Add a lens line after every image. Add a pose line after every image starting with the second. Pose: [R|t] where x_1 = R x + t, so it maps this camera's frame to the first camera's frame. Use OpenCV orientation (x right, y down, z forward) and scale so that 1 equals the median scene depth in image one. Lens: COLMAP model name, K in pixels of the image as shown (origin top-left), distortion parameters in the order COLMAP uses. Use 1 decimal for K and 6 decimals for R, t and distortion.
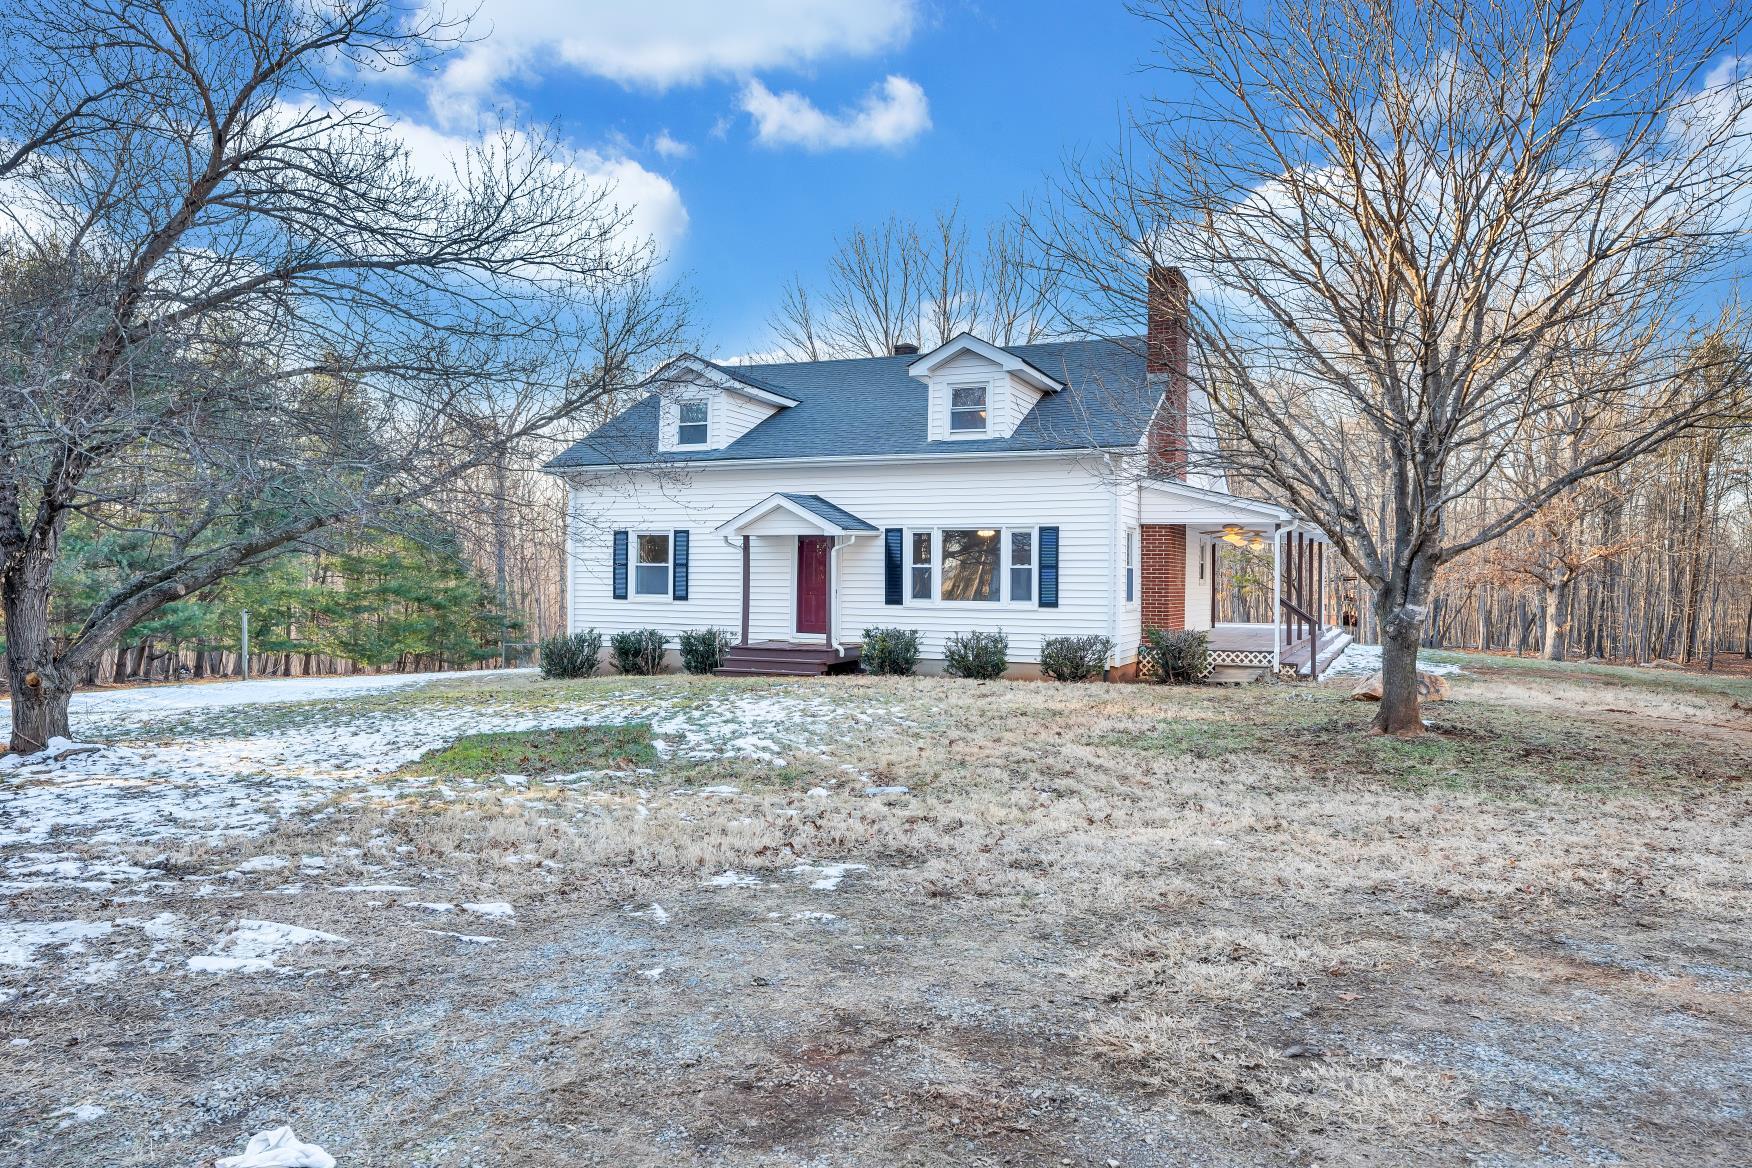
lens RADIAL K [[1216.7, 0, 873.7], [0, 1216.7, 584.2], [0, 0, 1]] dist [-0.001360, -0.000788]
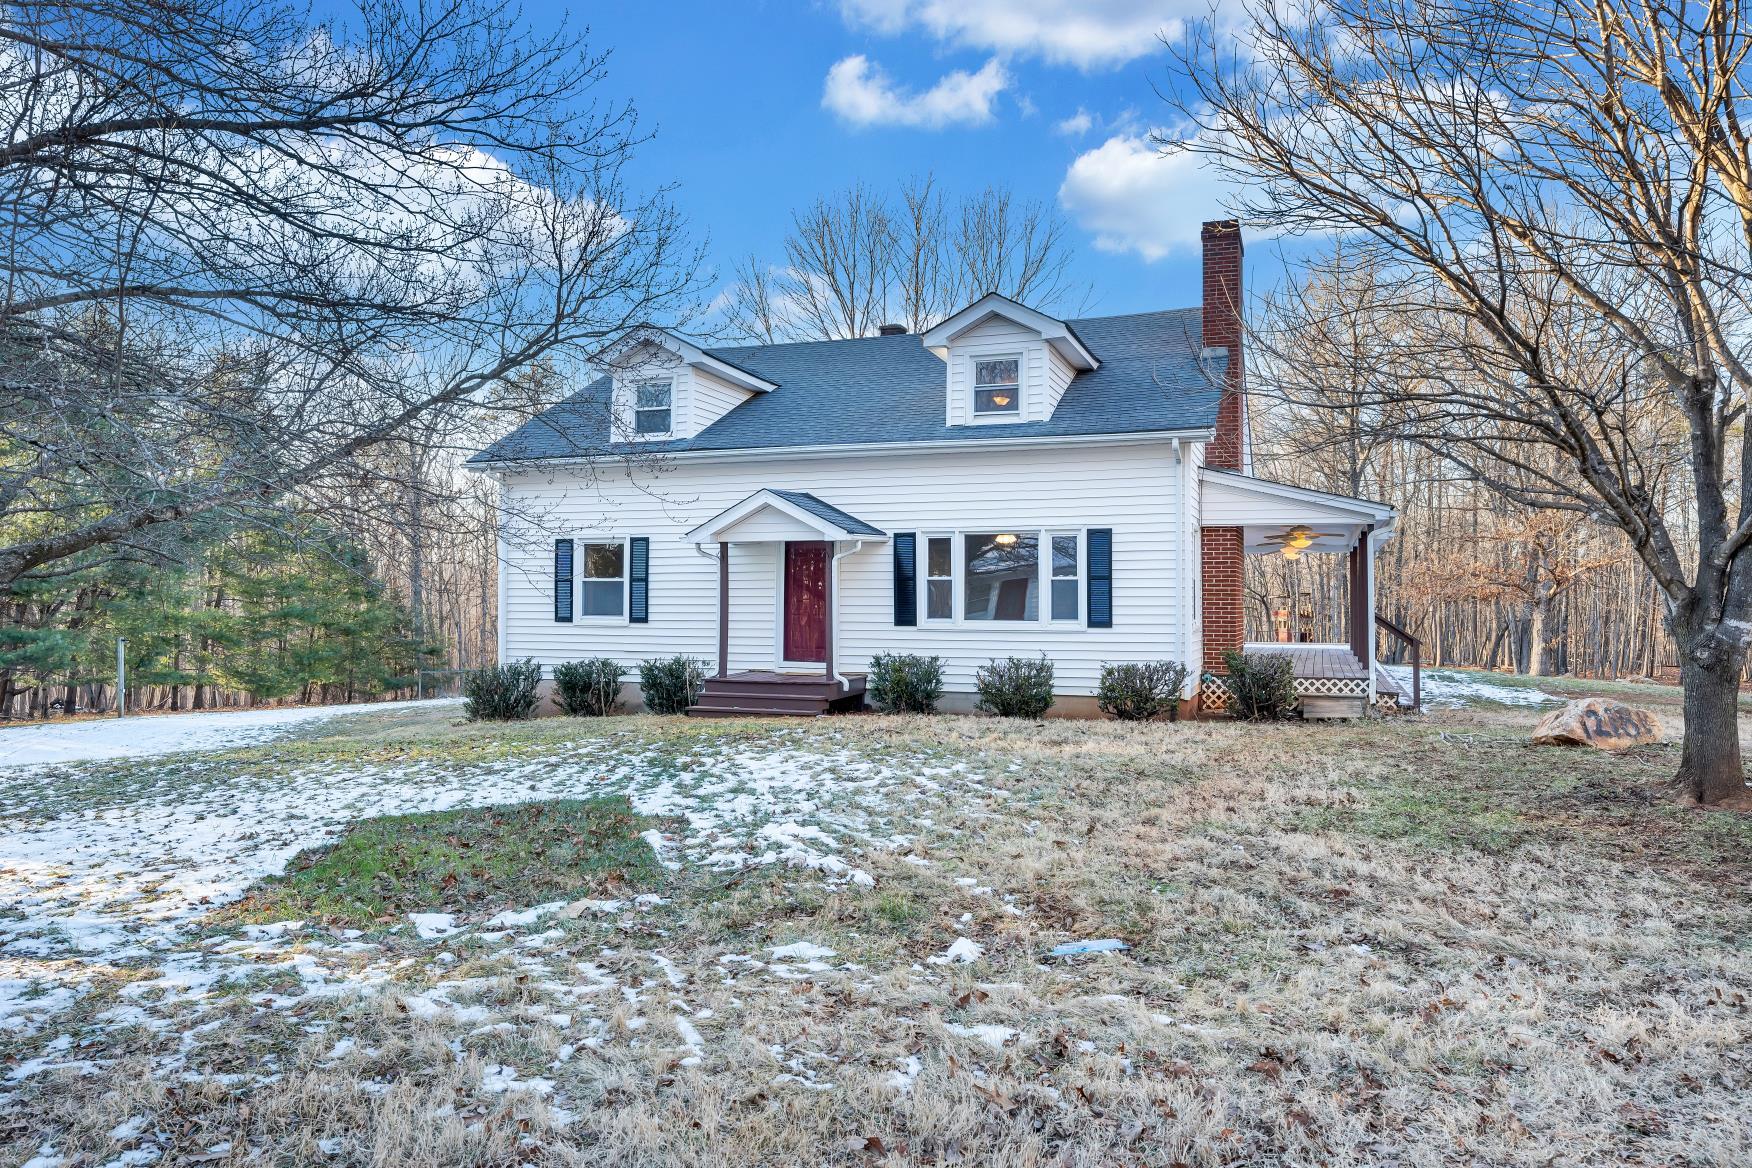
lens RADIAL K [[1216.7, 0, 879.0], [0, 1216.7, 586.2], [0, 0, 1]] dist [-0.001360, -0.000788]
pose [[0.997886, -0.006435, 0.064667, -0.055294], [0.007421, 0.999860, -0.015018, 0.002368], [-0.064561, 0.015466, 0.997794, 0.187483]]
